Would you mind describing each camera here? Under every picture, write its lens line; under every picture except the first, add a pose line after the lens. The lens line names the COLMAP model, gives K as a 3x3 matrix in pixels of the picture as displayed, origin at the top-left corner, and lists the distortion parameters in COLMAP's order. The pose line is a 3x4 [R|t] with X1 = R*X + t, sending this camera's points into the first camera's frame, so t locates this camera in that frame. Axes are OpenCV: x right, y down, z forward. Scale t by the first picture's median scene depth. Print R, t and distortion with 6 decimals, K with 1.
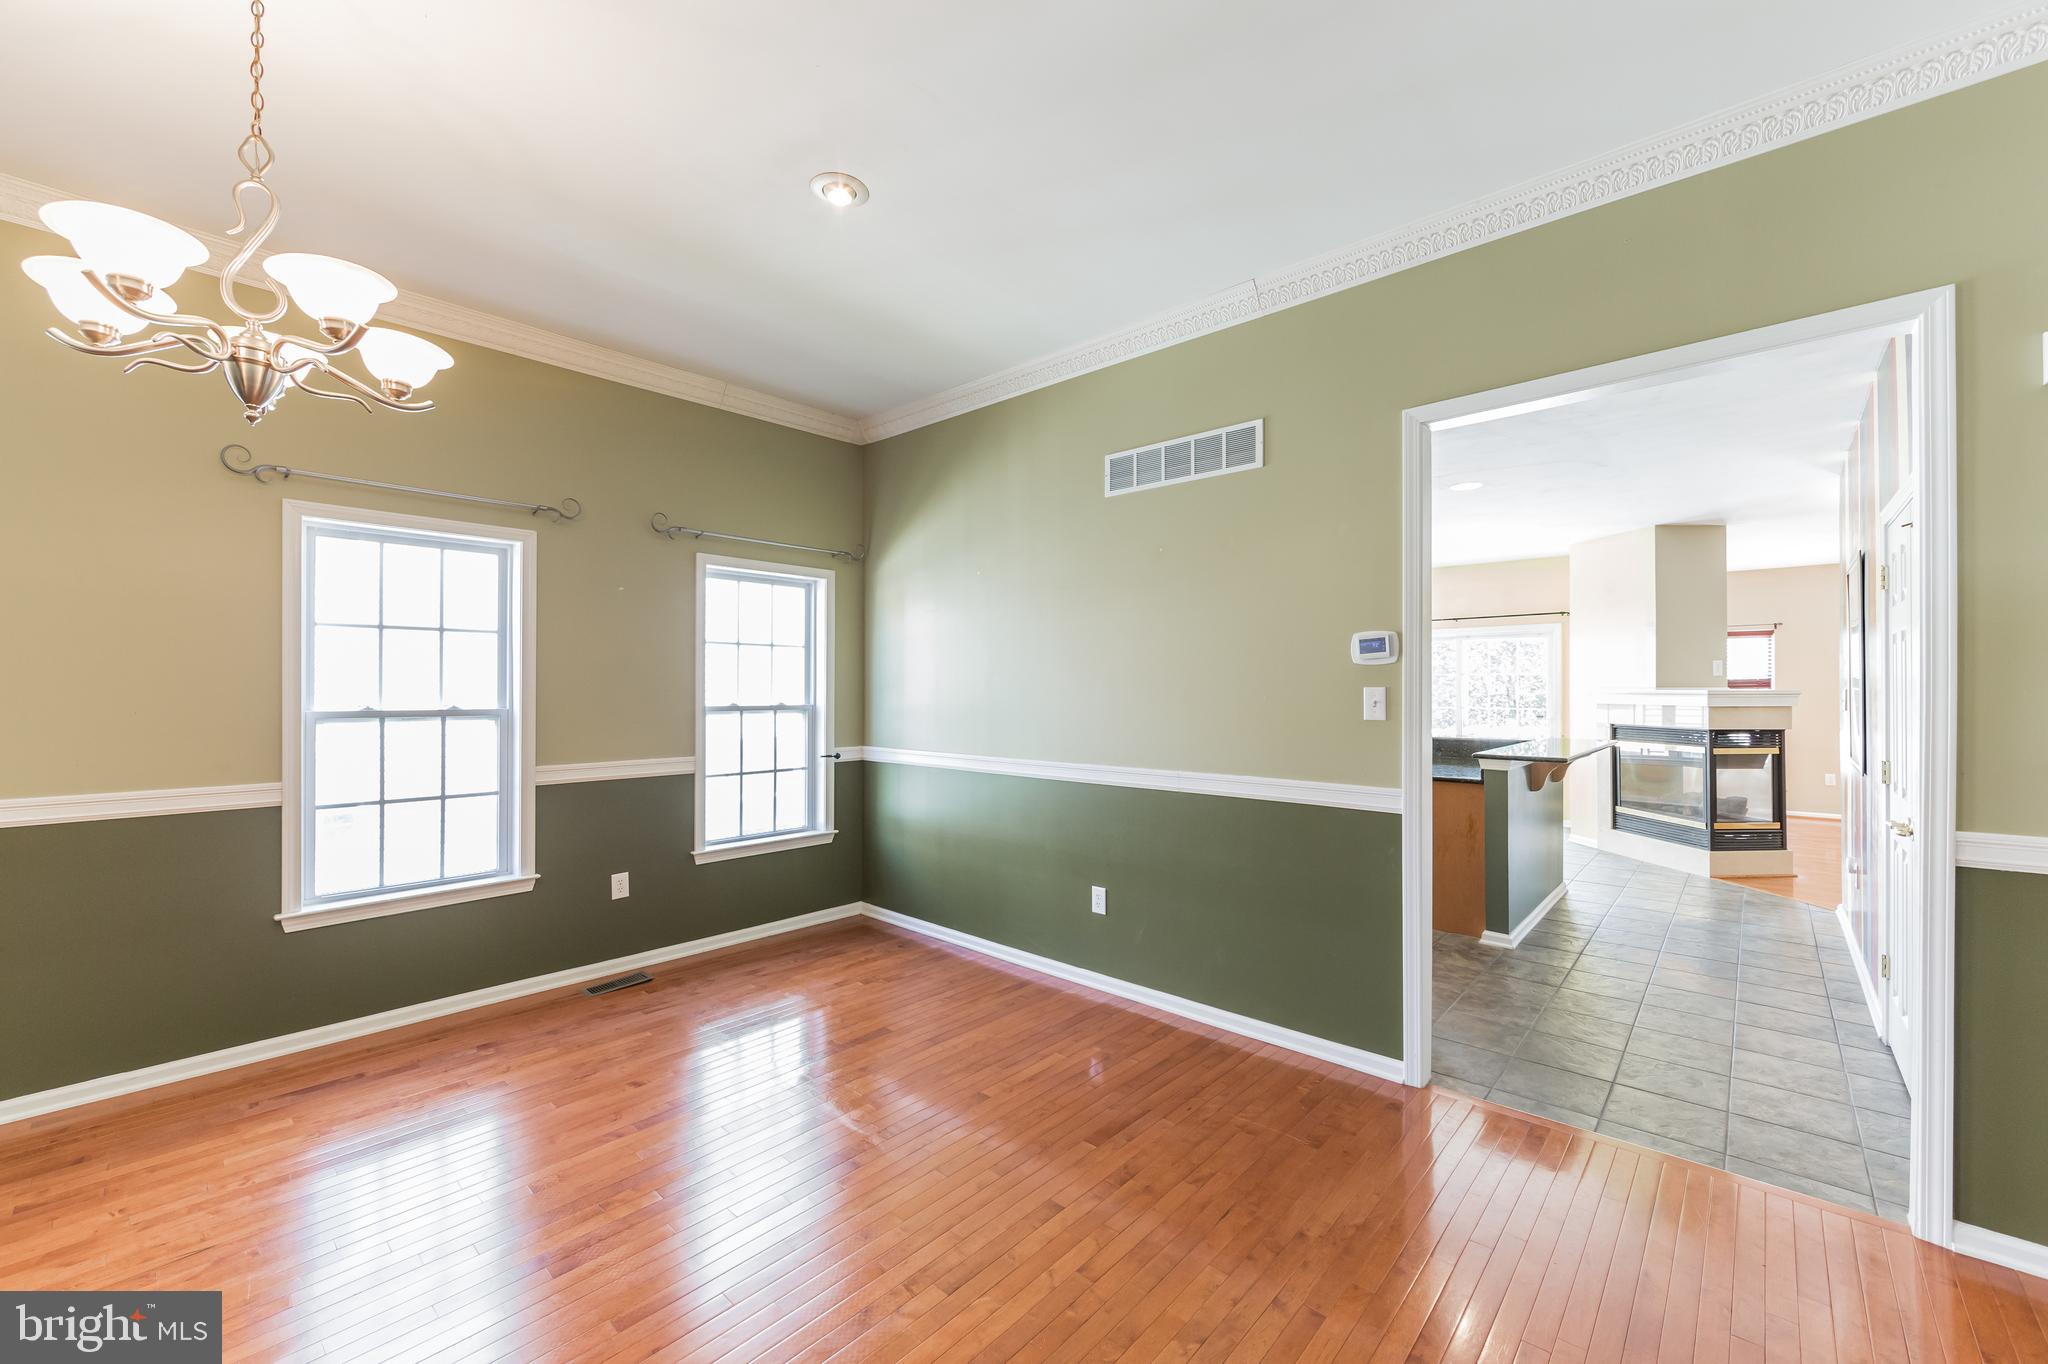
lens RADIAL K [[811.4, 0, 1043.8], [0, 811.4, 698.8], [0, 0, 1]] dist [-0.002115, -0.000222]
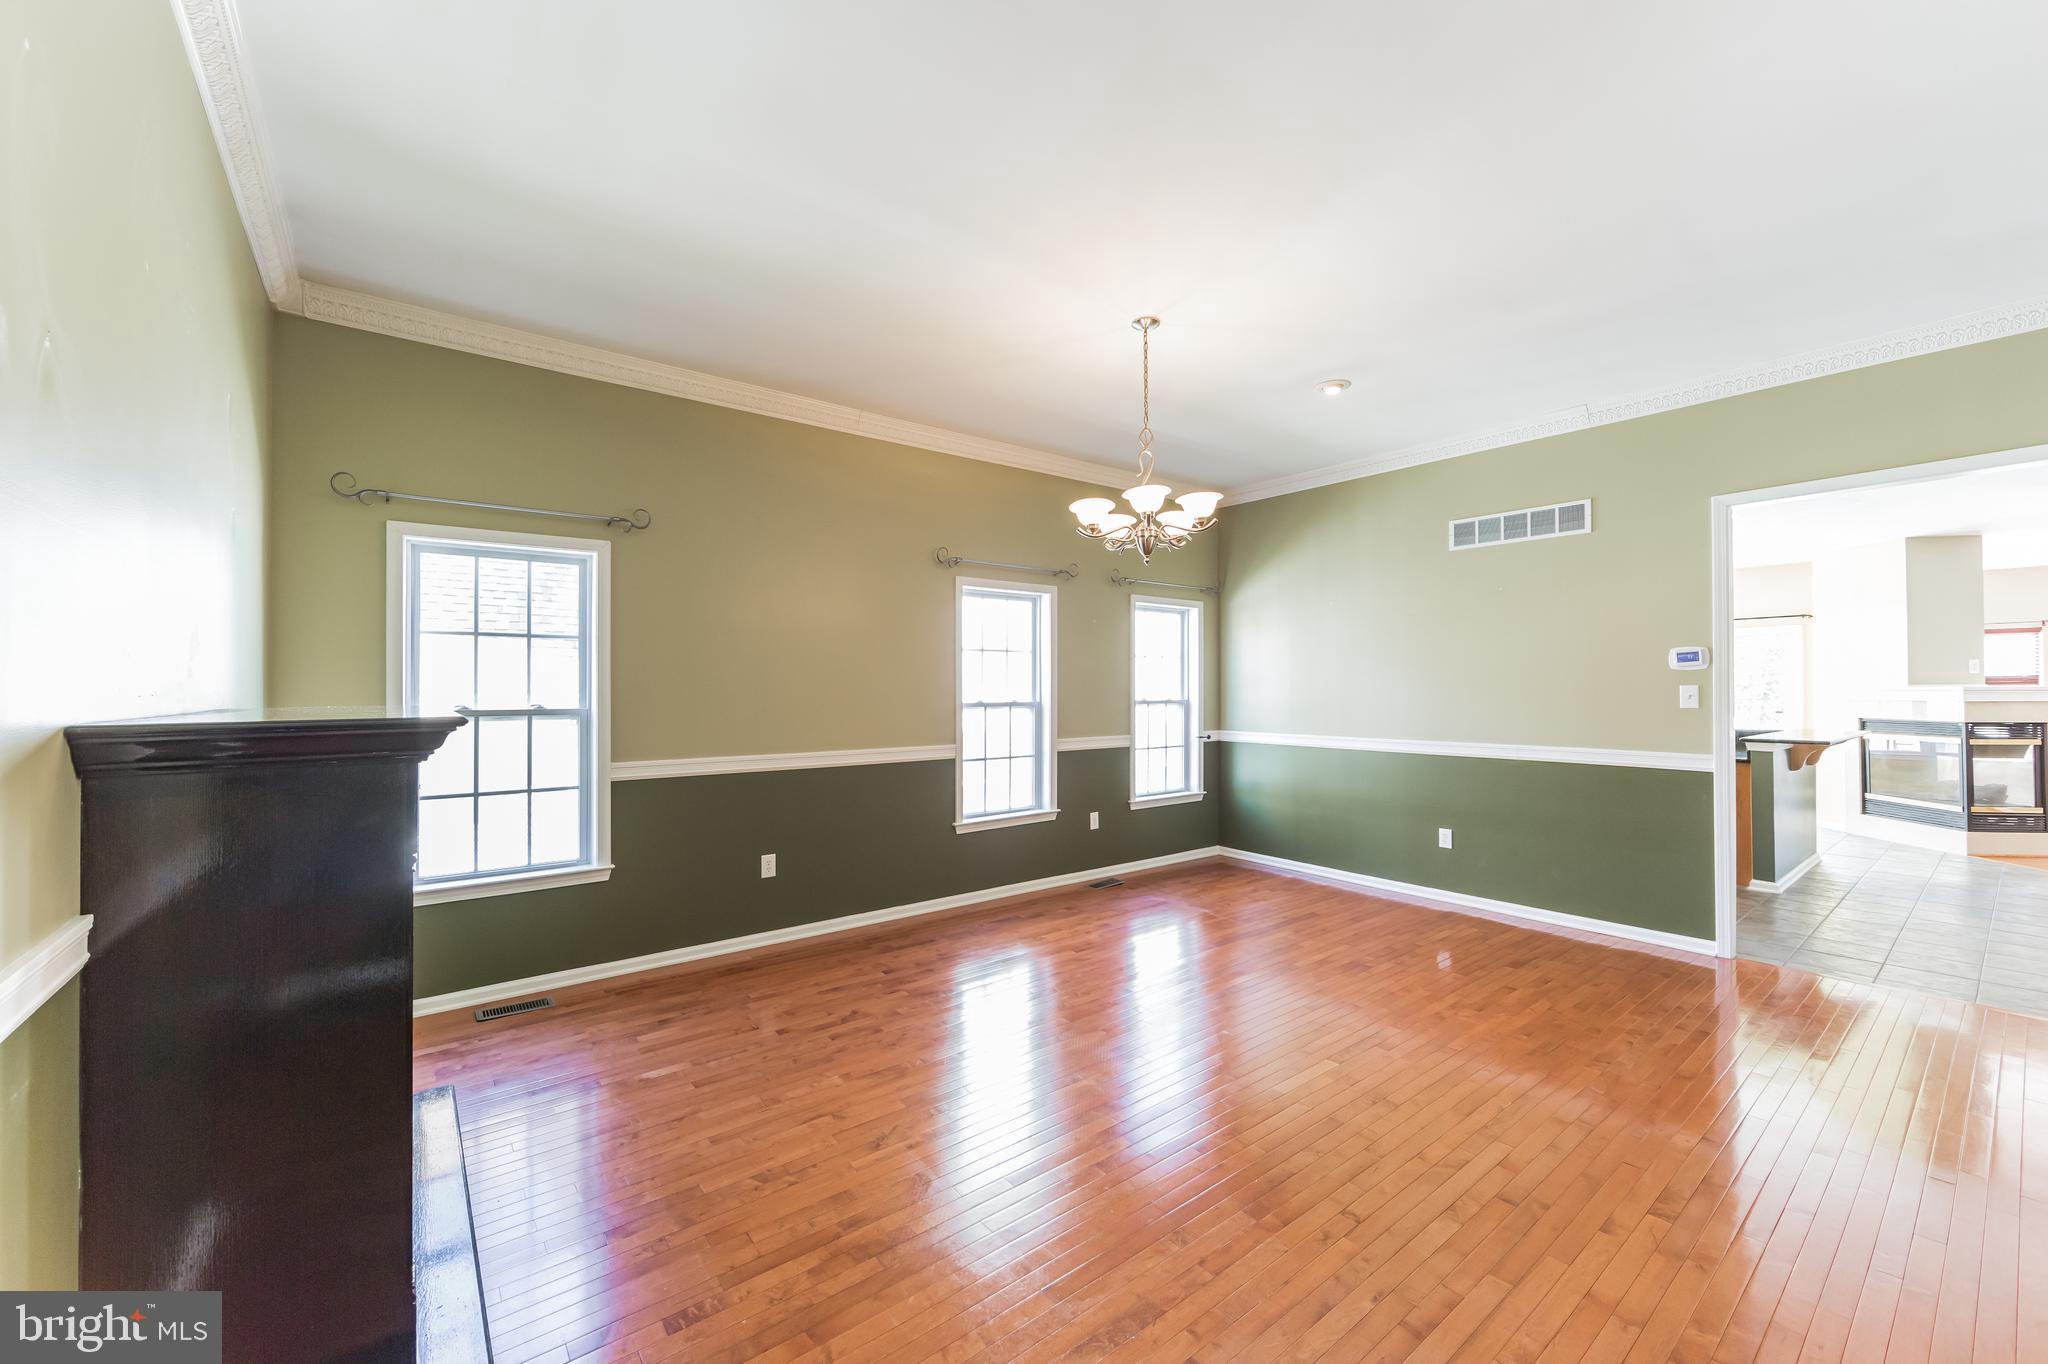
lens RADIAL K [[865.5, 0, 954.2], [0, 865.5, 691.3], [0, 0, 1]] dist [-0.002658, -0.000250]
pose [[0.983830, -0.002423, -0.179090, -0.414400], [0.001042, 0.999969, -0.007800, 0.004492], [0.179104, 0.007487, 0.983802, -0.515634]]
